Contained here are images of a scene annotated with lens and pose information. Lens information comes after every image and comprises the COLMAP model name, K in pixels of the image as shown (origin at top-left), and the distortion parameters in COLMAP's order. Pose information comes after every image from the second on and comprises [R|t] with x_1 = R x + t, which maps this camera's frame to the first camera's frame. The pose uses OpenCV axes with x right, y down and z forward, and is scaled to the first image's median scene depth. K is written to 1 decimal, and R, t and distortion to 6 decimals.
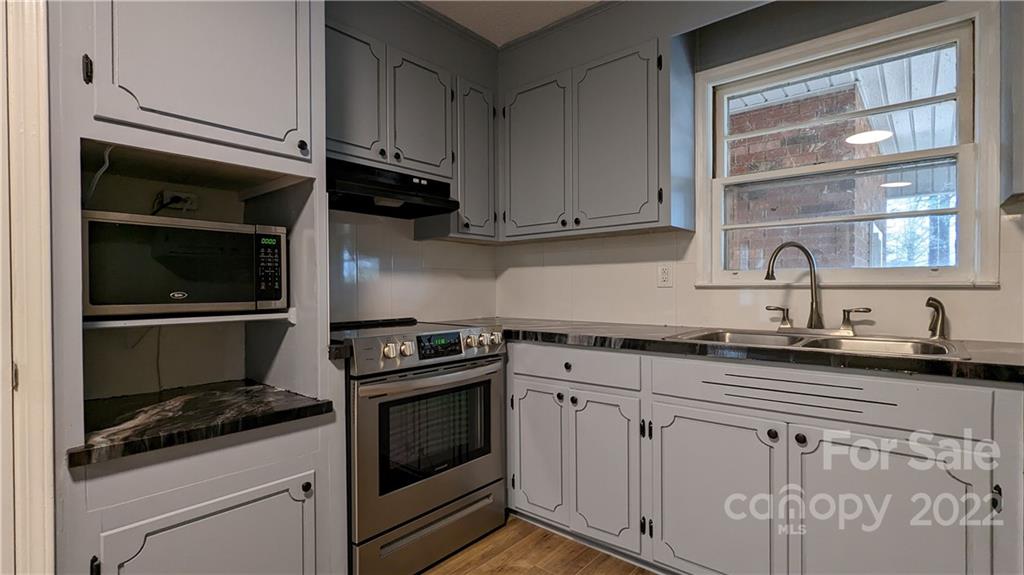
lens RADIAL K [[482.4, 0, 509.3], [0, 482.4, 290.4], [0, 0, 1]] dist [-0.002620, 0.001399]
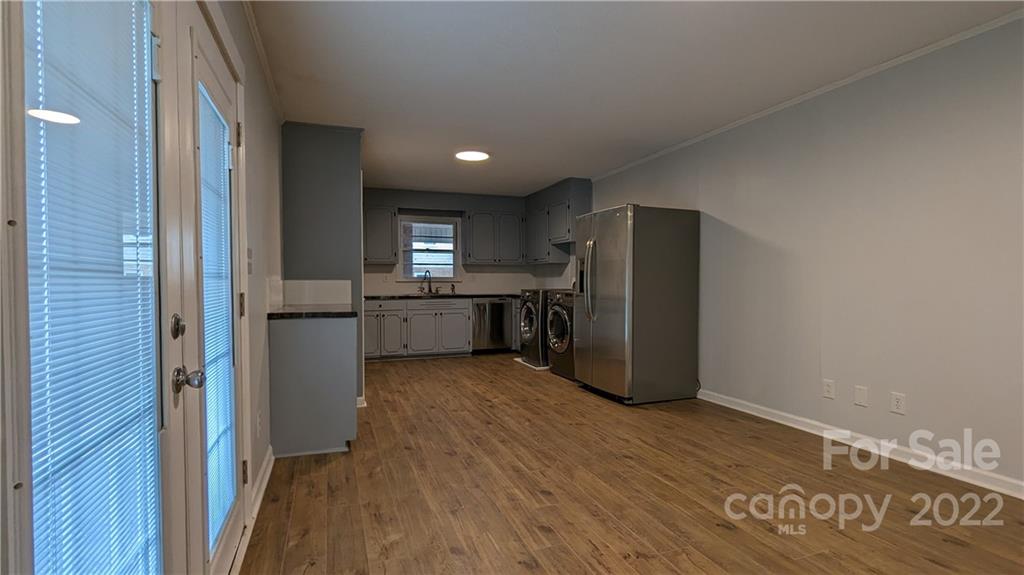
lens RADIAL K [[482.4, 0, 509.3], [0, 482.4, 290.4], [0, 0, 1]] dist [-0.002620, 0.001399]
pose [[0.480863, -0.015049, 0.876666, -2.310298], [0.008148, 0.999886, 0.012695, 0.016925], [-0.876758, 0.001039, 0.480931, -1.332771]]
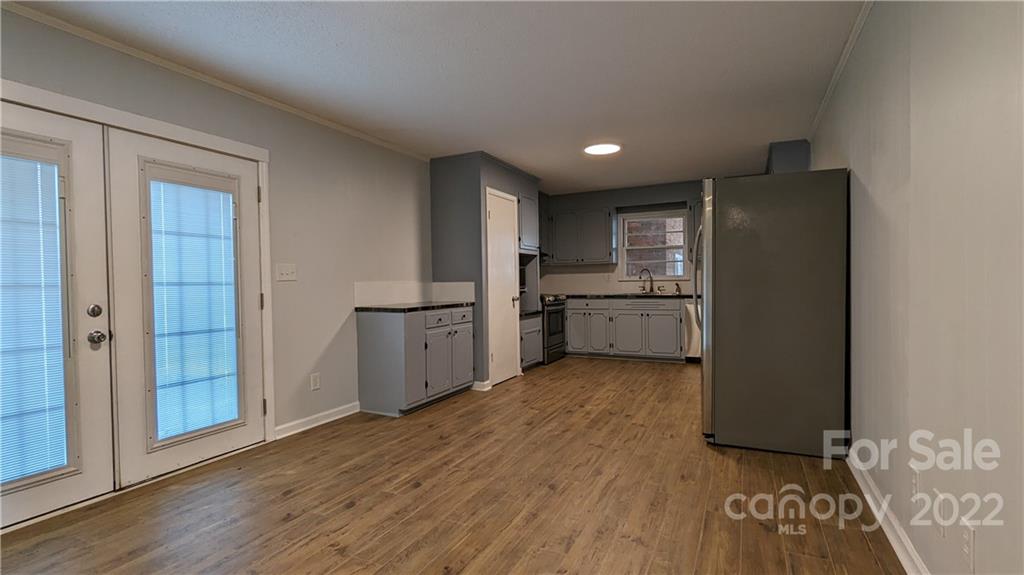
lens RADIAL K [[482.4, 0, 509.3], [0, 482.4, 290.4], [0, 0, 1]] dist [-0.002620, 0.001399]
pose [[0.967848, -0.015801, 0.251041, -1.256491], [0.014030, 0.999862, 0.008841, 0.018047], [-0.251146, -0.005034, 0.967936, -2.149663]]
